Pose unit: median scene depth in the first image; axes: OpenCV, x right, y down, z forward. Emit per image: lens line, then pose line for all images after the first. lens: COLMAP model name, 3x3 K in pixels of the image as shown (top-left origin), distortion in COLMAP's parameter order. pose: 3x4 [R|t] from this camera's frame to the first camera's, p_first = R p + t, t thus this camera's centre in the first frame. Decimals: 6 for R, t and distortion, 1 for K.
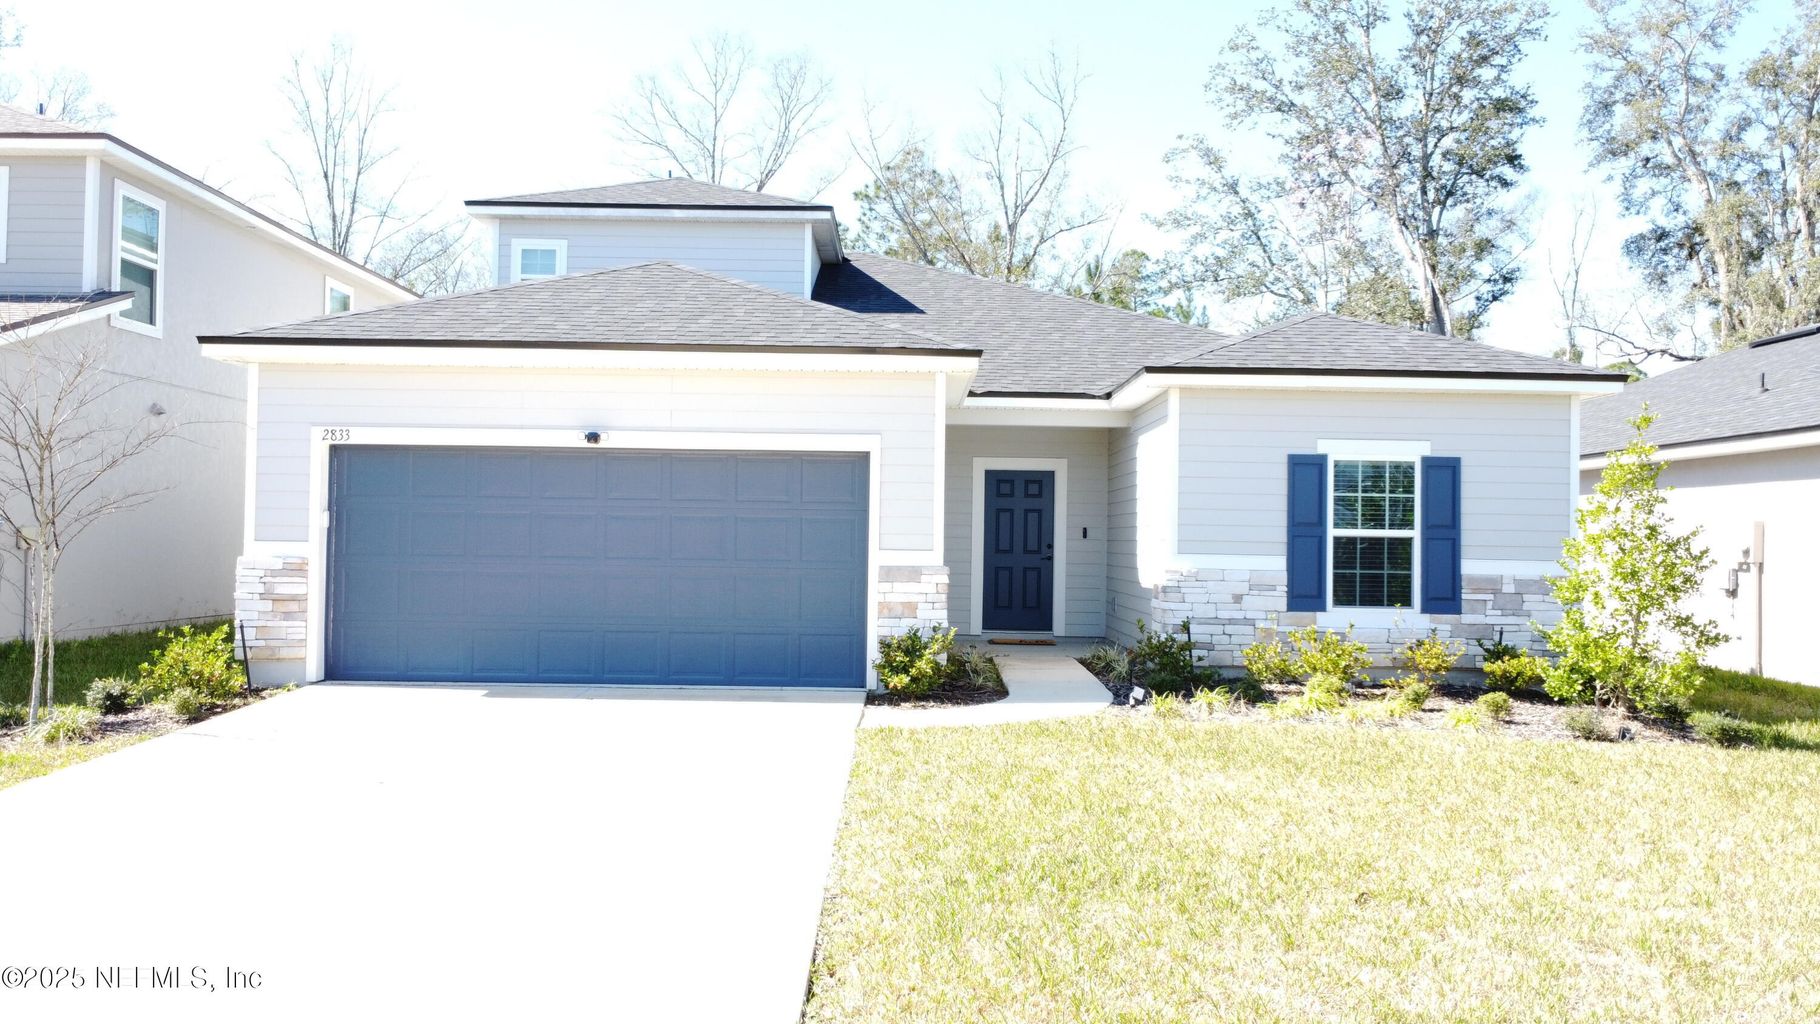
lens RADIAL K [[1353.9, 0, 910.0], [0, 1353.9, 512.0], [0, 0, 1]] dist [0.001521, -0.001177]
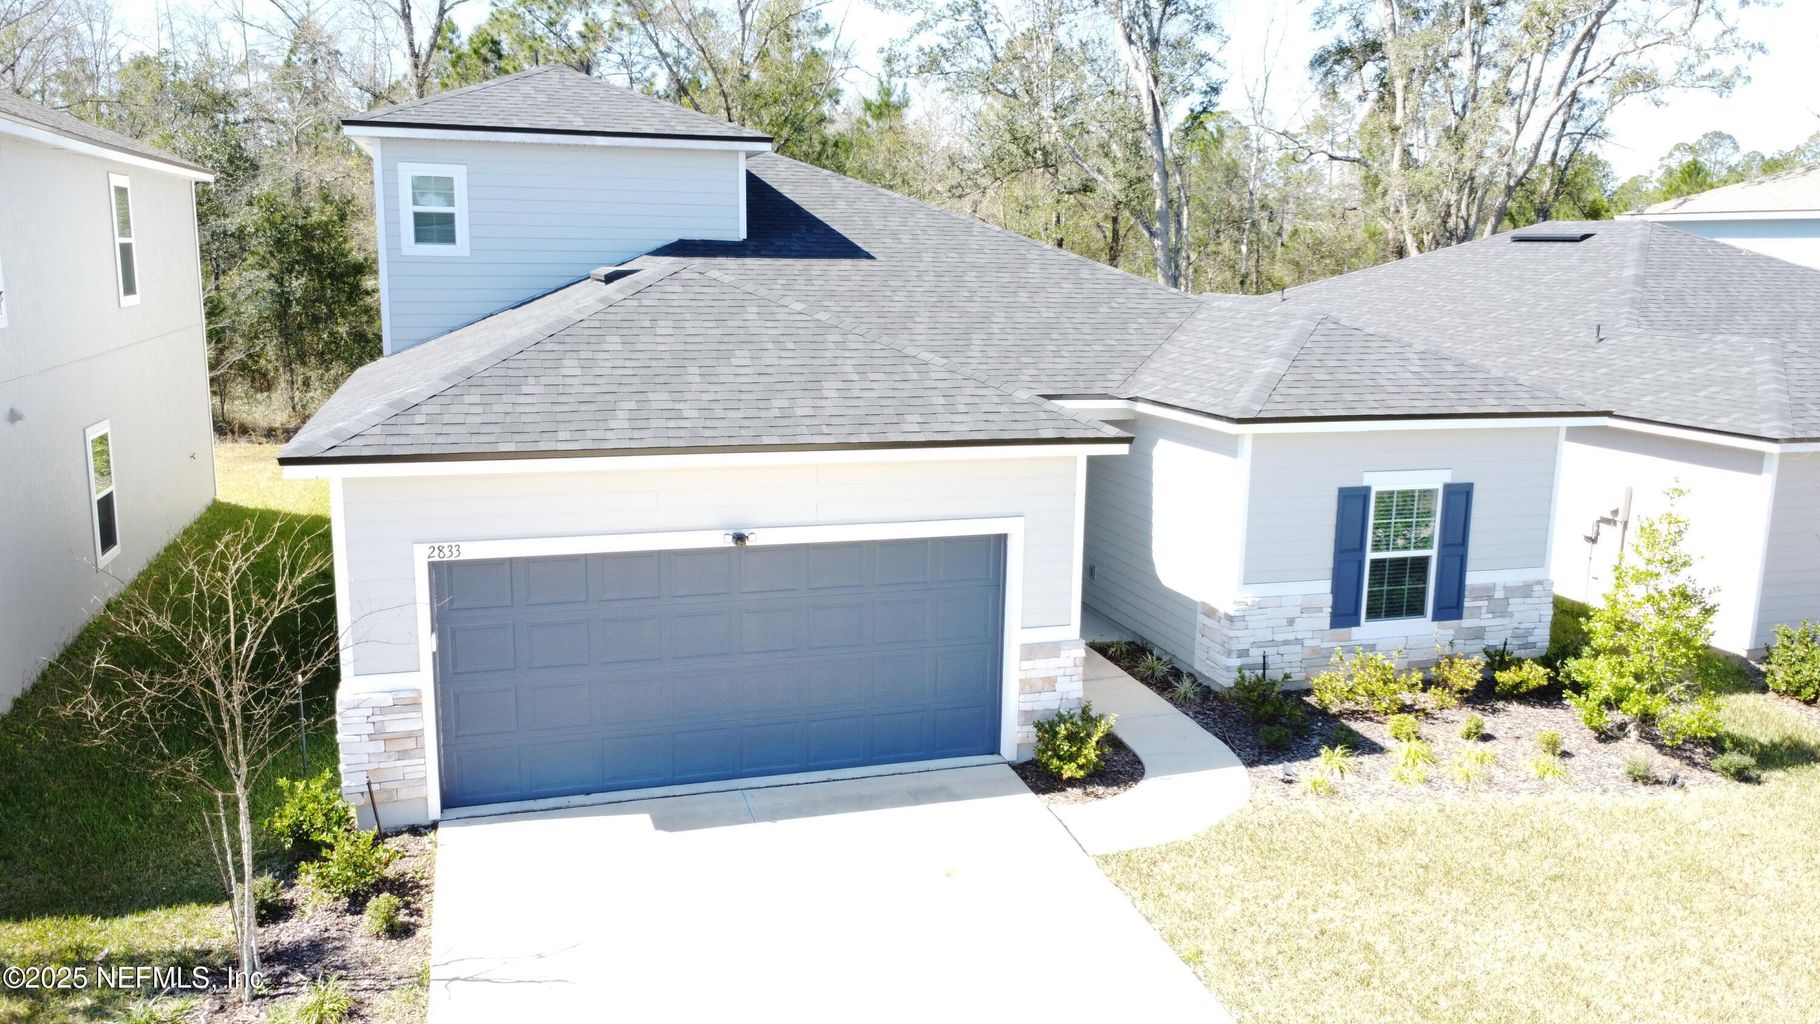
lens RADIAL K [[1350.0, 0, 910.0], [0, 1350.0, 512.0], [0, 0, 1]] dist [0.024066, -0.057638]
pose [[0.956093, -0.054706, 0.287914, -0.356695], [-0.007346, 0.977641, 0.210152, -0.247207], [-0.292973, -0.203039, 0.934314, 0.094153]]
